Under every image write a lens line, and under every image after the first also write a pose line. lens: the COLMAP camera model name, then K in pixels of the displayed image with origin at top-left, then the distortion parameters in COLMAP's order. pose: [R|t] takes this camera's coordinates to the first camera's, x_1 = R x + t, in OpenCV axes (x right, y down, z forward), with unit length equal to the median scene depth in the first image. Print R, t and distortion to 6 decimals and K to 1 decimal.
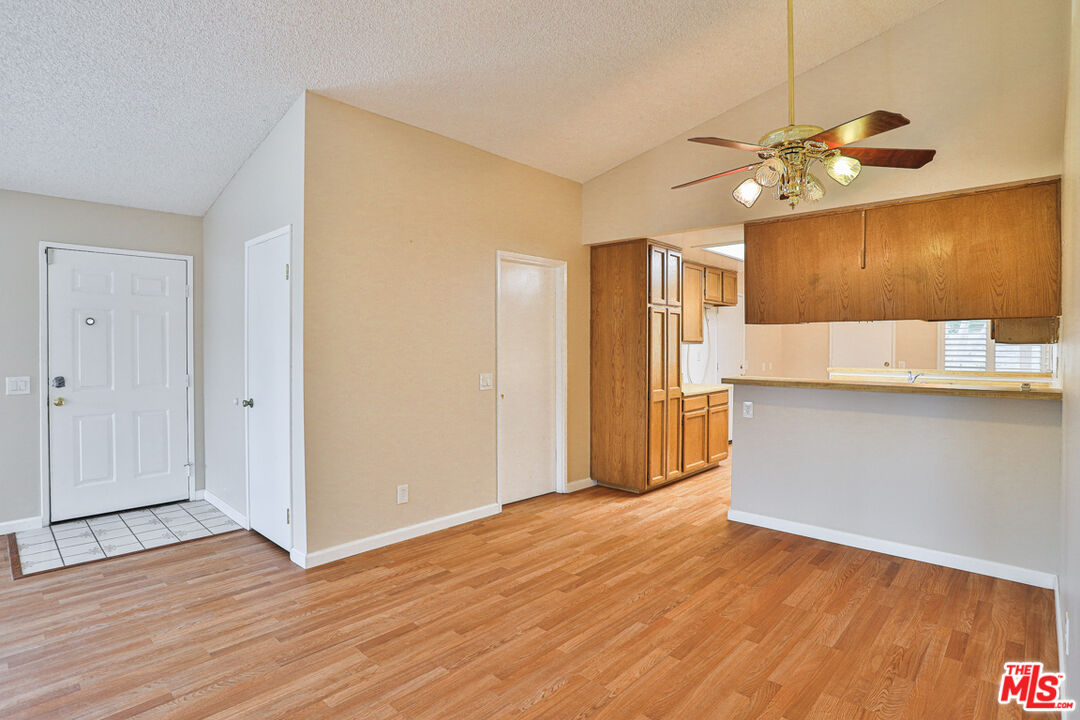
lens RADIAL K [[552.9, 0, 537.0], [0, 552.9, 352.1], [0, 0, 1]] dist [-0.070600, 0.024688]
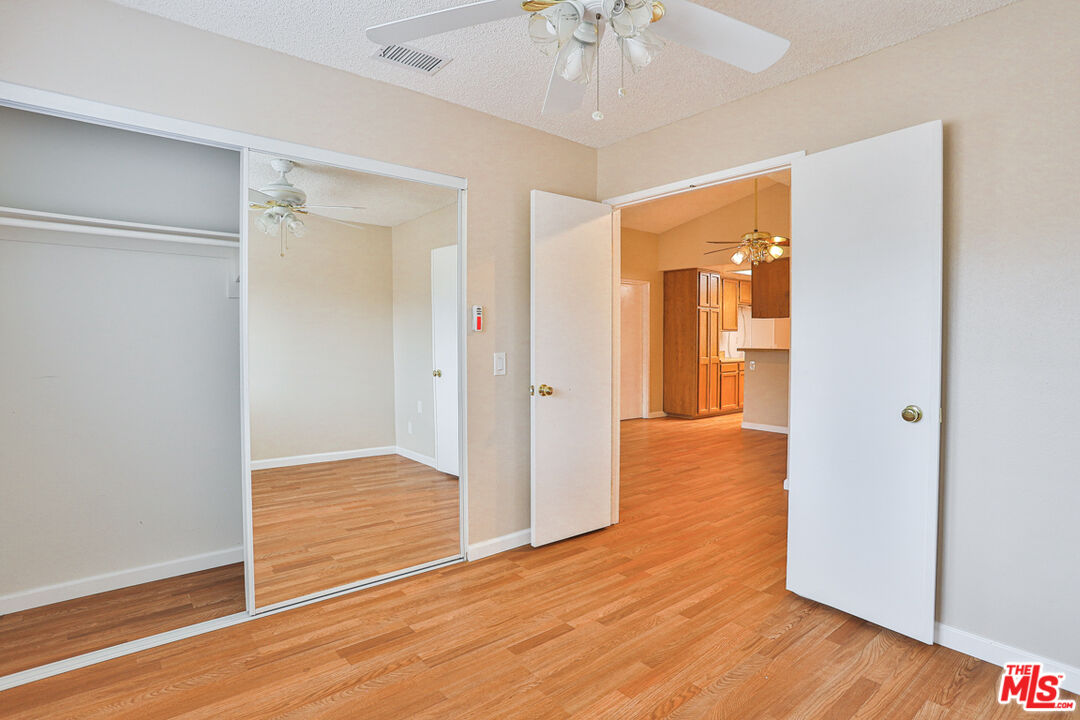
lens RADIAL K [[552.9, 0, 527.8], [0, 552.9, 339.7], [0, 0, 1]] dist [-0.070600, 0.024688]
pose [[0.990463, 0.005071, -0.137685, -0.093216], [-0.006810, 0.999903, -0.012162, 0.043403], [0.137610, 0.012984, 0.990401, -0.828749]]
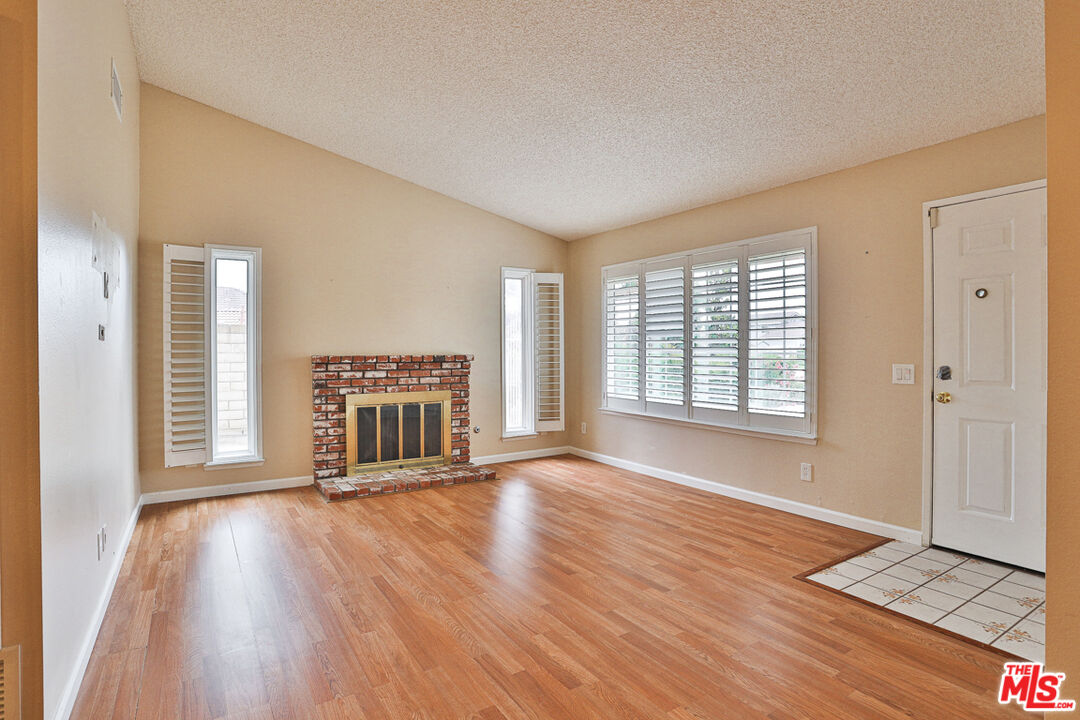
lens RADIAL K [[552.9, 0, 540.9], [0, 552.9, 353.1], [0, 0, 1]] dist [-0.070600, 0.024688]
pose [[-0.244596, 0.002967, -0.969621, 0.023856], [-0.008372, 0.999952, 0.005172, 0.025119], [0.969589, 0.009382, -0.244559, 0.553072]]
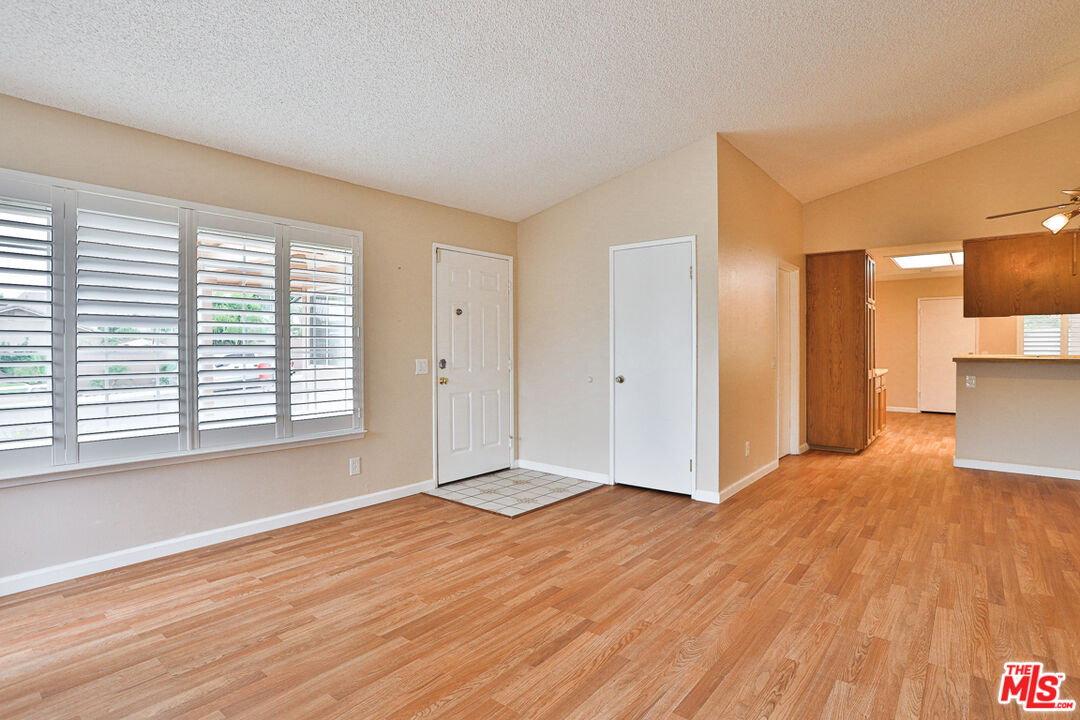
lens RADIAL K [[552.9, 0, 537.7], [0, 552.9, 356.3], [0, 0, 1]] dist [-0.070600, 0.024688]
pose [[0.997529, -0.004744, 0.070102, -0.707741], [0.004416, 0.999979, 0.004829, 0.031430], [-0.070123, -0.004507, 0.997528, -0.197345]]
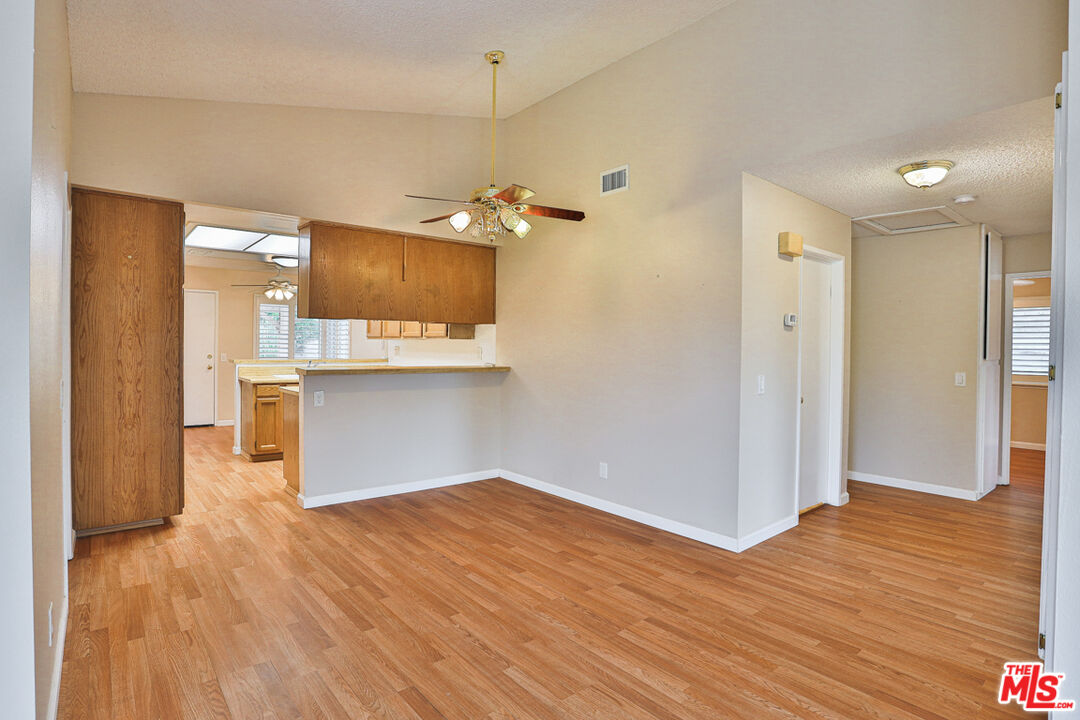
lens RADIAL K [[552.9, 0, 538.8], [0, 552.9, 352.2], [0, 0, 1]] dist [-0.070600, 0.024688]
pose [[0.122889, -0.011406, 0.992355, -0.580564], [-0.001245, 0.999931, 0.011648, 0.002318], [-0.992420, -0.002666, 0.122866, 0.426052]]
